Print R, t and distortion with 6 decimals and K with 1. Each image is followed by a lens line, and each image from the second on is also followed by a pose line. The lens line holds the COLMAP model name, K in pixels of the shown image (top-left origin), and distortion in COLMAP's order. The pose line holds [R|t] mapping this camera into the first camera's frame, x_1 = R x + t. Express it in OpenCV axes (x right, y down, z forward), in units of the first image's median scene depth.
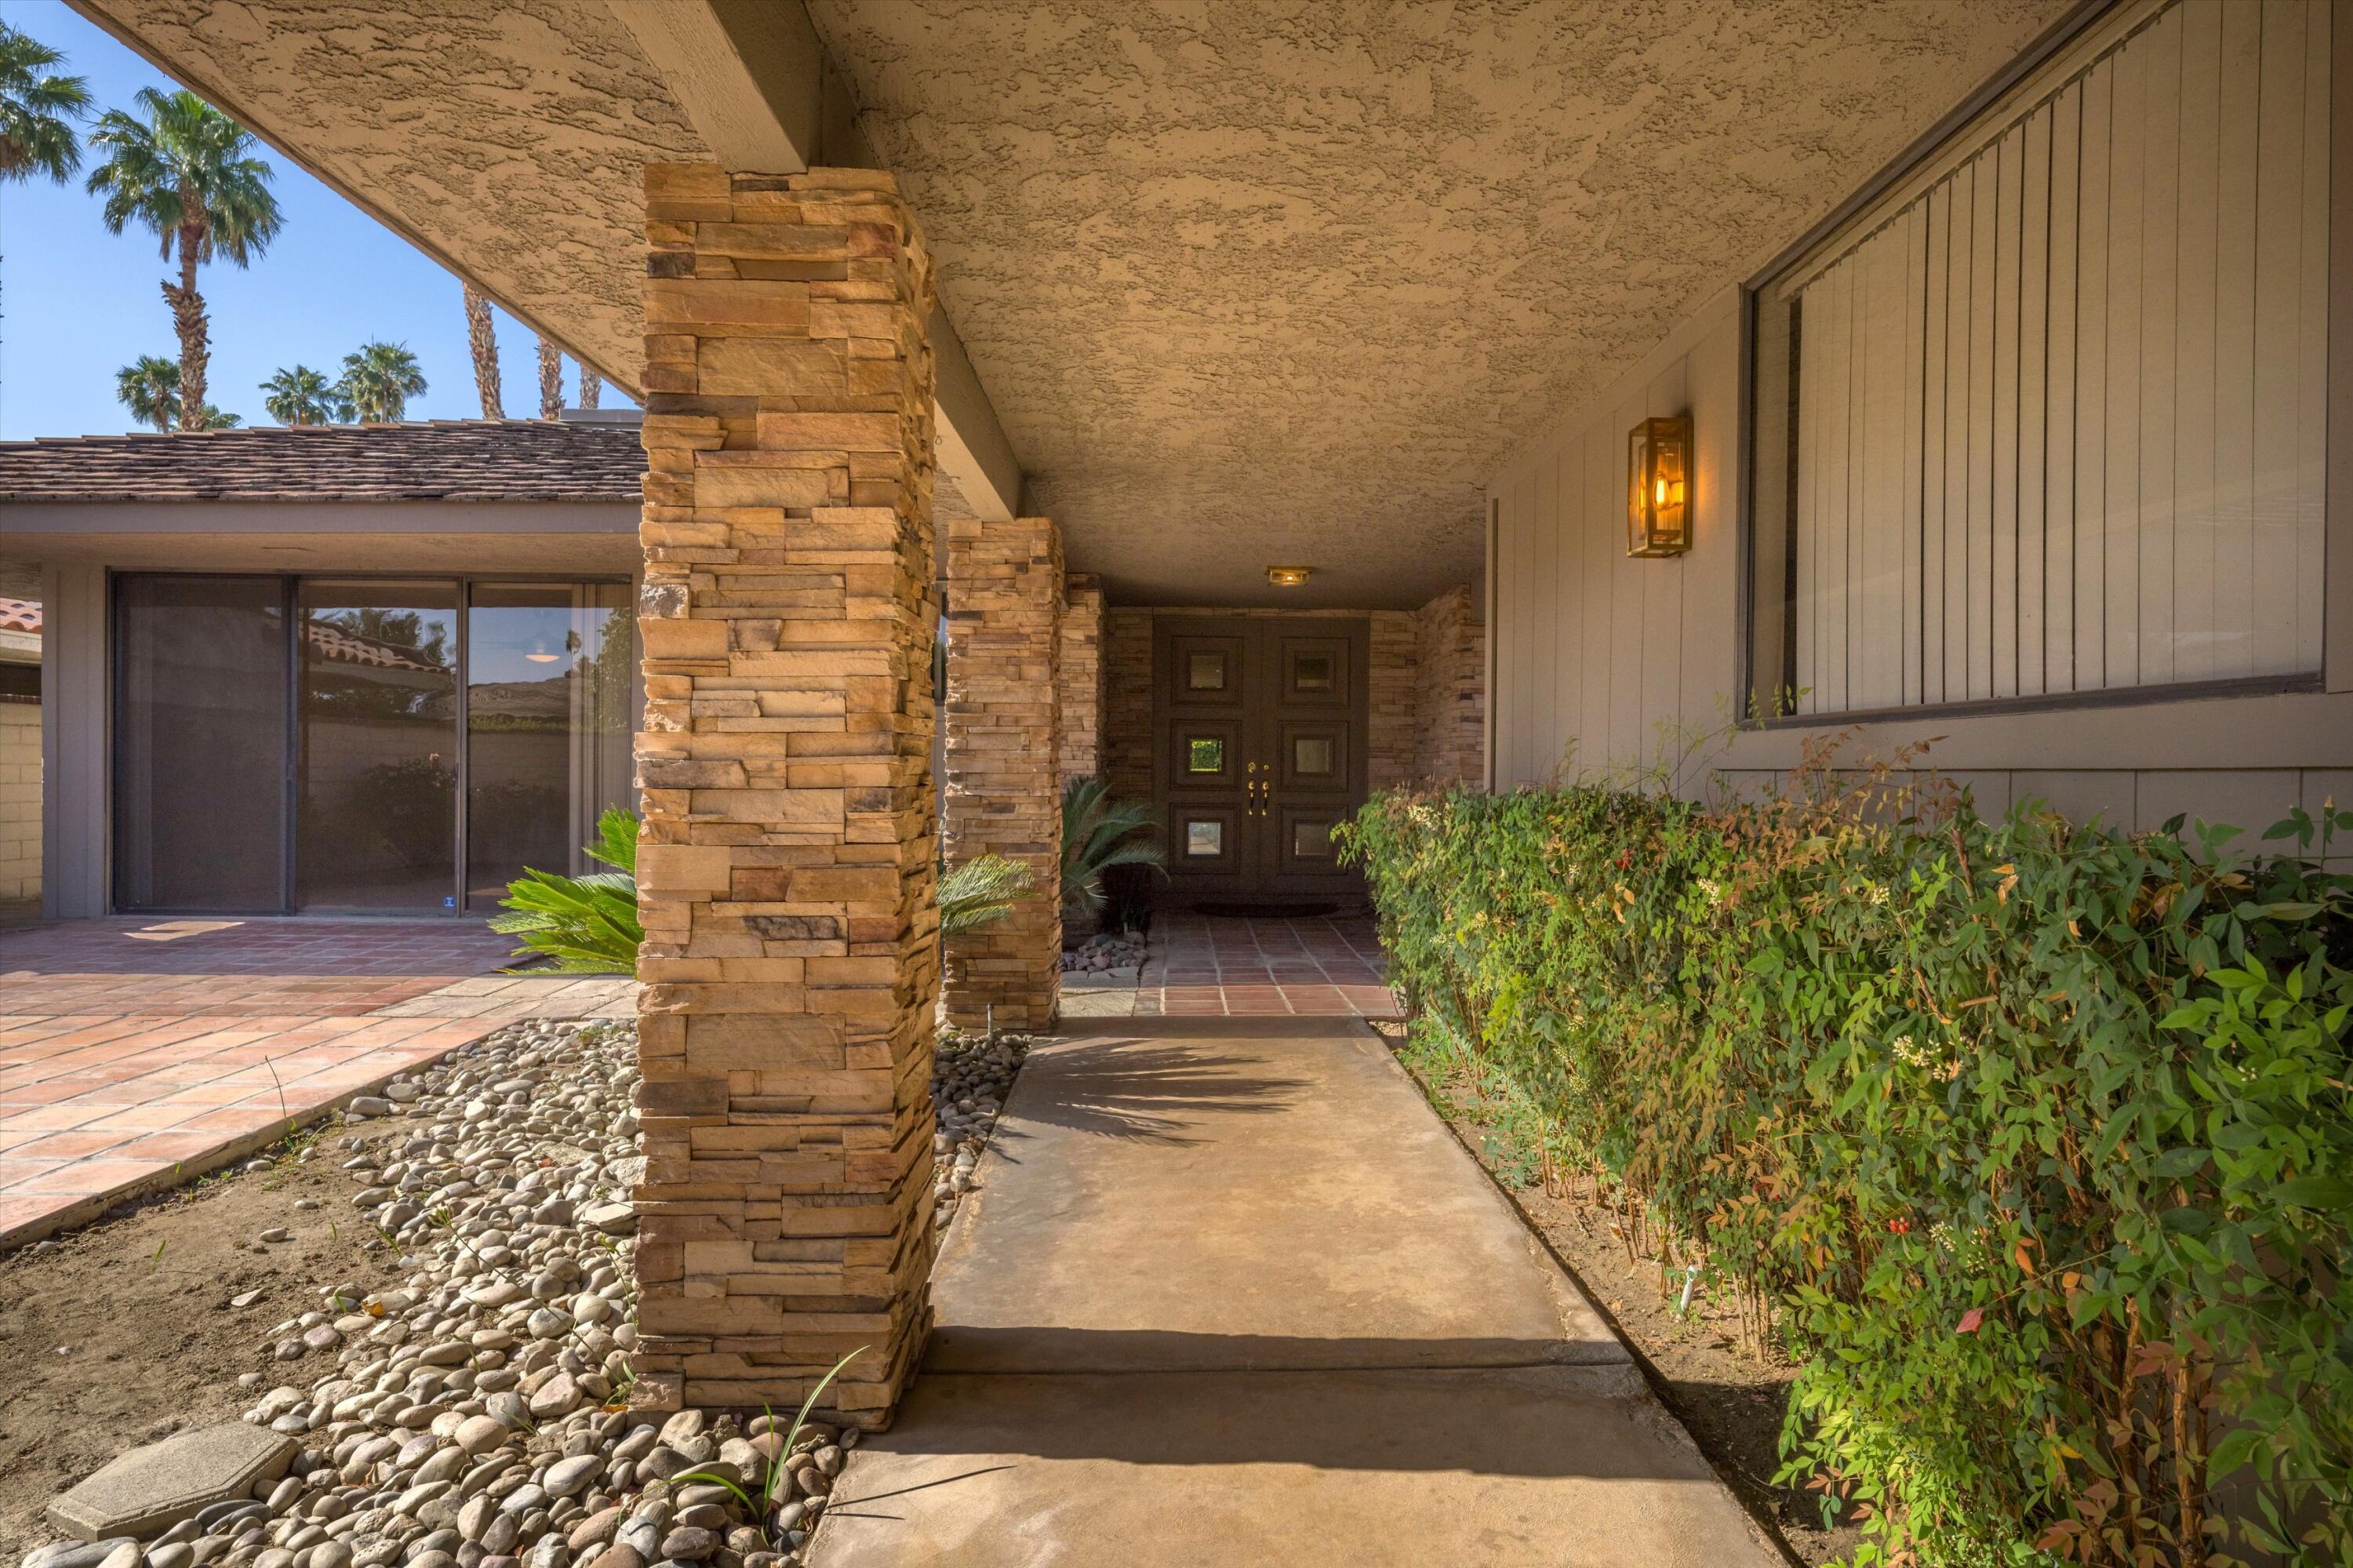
lens RADIAL K [[1106.2, 0, 1202.6], [0, 1106.2, 776.9], [0, 0, 1]] dist [-0.000032, 0.000126]
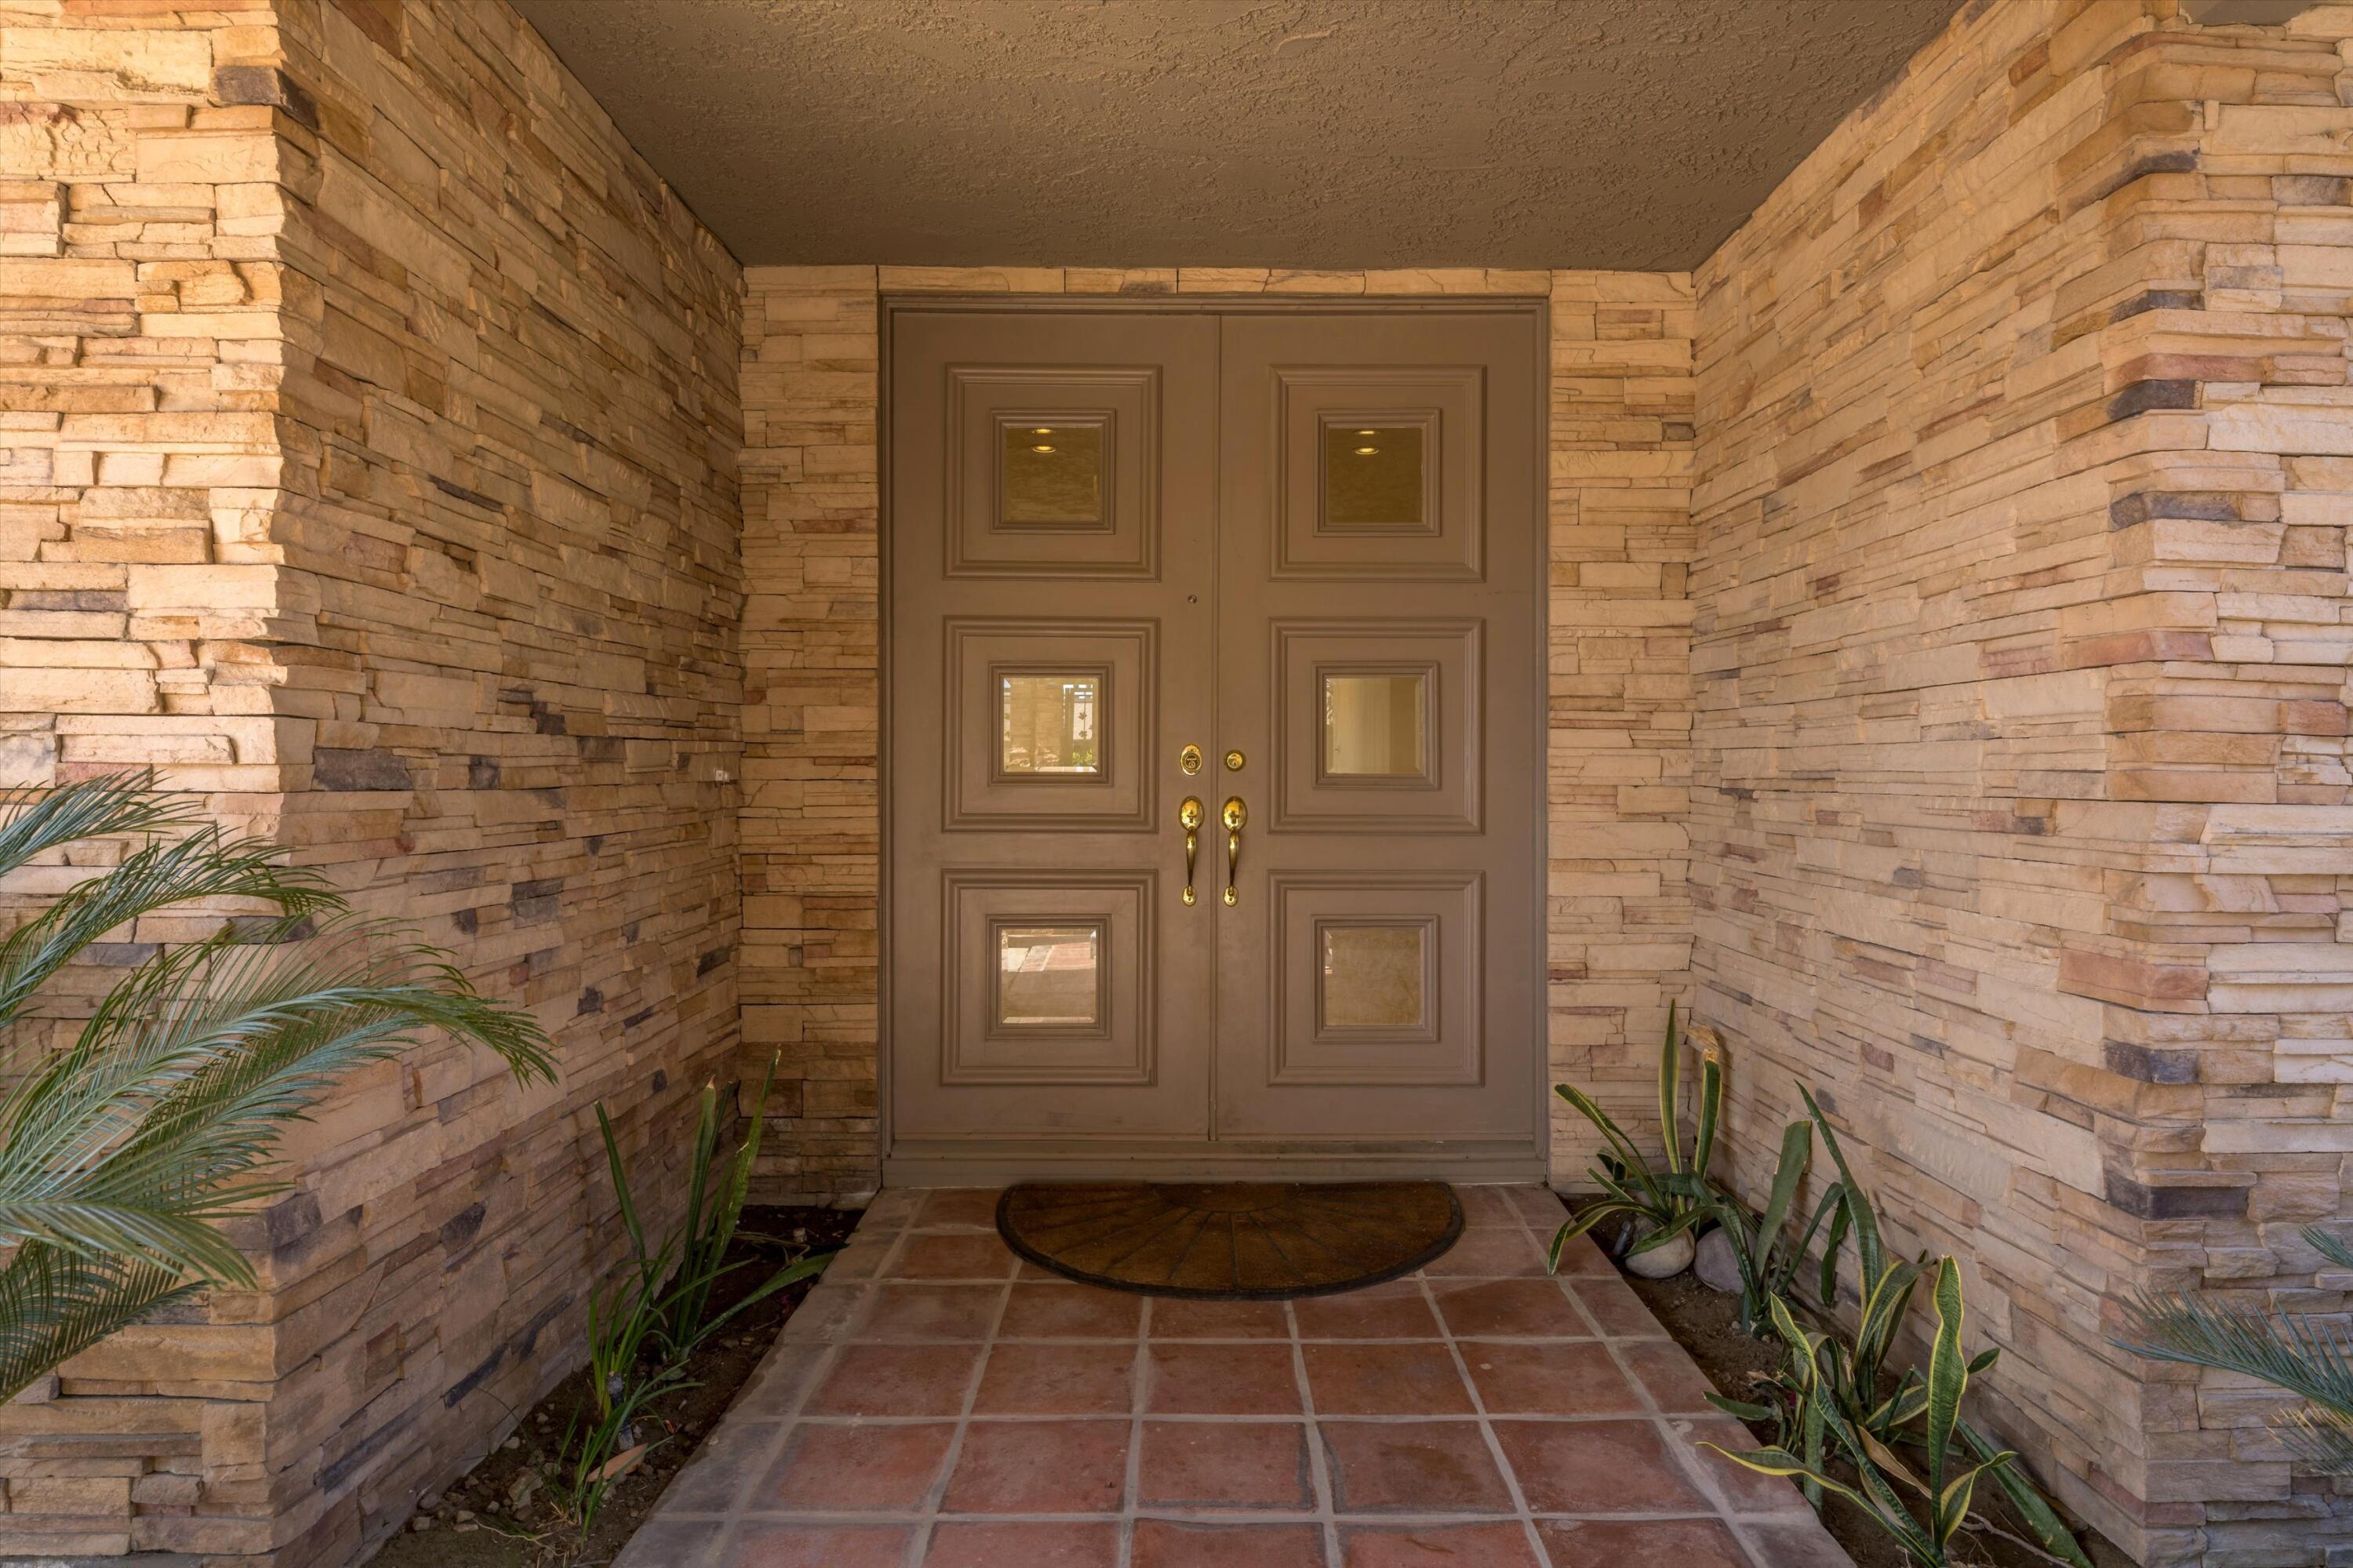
lens RADIAL K [[1106.2, 0, 1202.6], [0, 1106.2, 776.9], [0, 0, 1]] dist [-0.000032, 0.000126]
pose [[0.999672, -0.004686, -0.025191, 0.057088], [0.004608, 0.999984, -0.003169, -0.002491], [0.025206, 0.003052, 0.999678, 0.675953]]
